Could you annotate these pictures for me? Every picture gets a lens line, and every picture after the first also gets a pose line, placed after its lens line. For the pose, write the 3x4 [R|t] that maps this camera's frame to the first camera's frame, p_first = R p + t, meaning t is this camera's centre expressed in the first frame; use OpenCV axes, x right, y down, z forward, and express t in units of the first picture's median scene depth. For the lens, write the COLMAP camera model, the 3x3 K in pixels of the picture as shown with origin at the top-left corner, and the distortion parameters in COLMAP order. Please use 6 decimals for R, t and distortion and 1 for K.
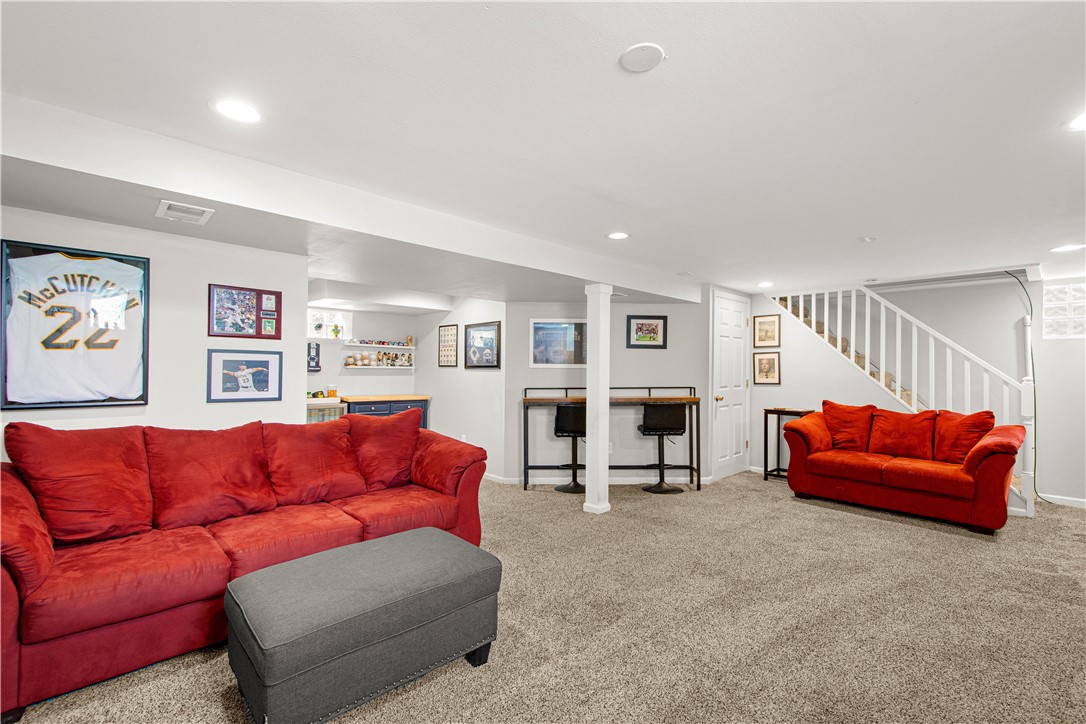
lens RADIAL K [[473.1, 0, 537.9], [0, 473.1, 365.2], [0, 0, 1]] dist [-0.001001, 0.000434]
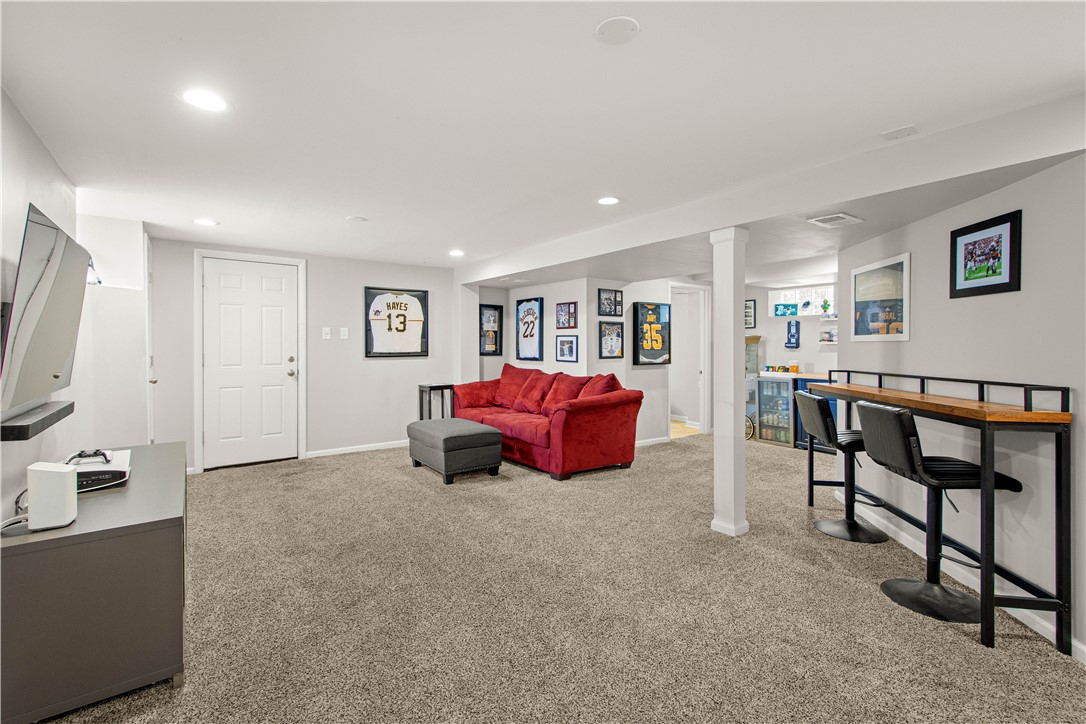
lens RADIAL K [[473.1, 0, 537.1], [0, 473.1, 351.6], [0, 0, 1]] dist [-0.001001, 0.000434]
pose [[-0.123993, 0.006414, -0.992262, 0.732851], [0.007219, 0.999958, 0.005562, 0.013287], [0.992257, -0.006473, -0.124034, 0.635050]]
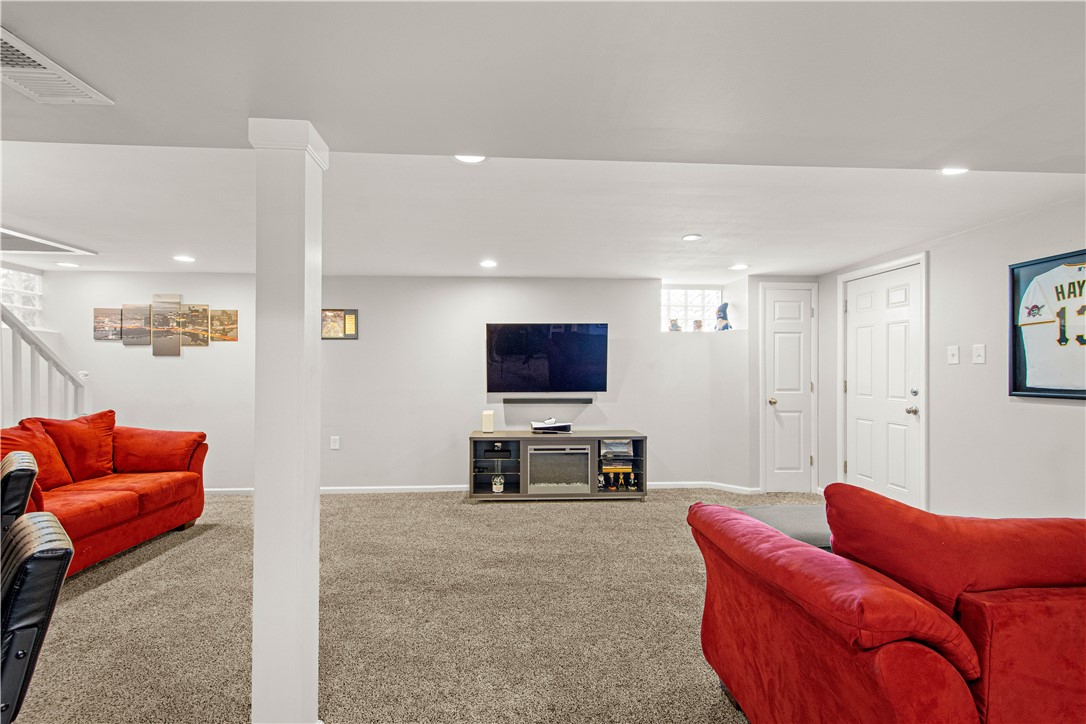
lens RADIAL K [[473.1, 0, 542.5], [0, 473.1, 367.2], [0, 0, 1]] dist [-0.001001, 0.000434]
pose [[-0.768168, -0.006527, 0.640215, -0.209360], [-0.013477, 0.999891, -0.005976, 0.005554], [-0.640107, -0.013218, -0.768172, 0.932303]]
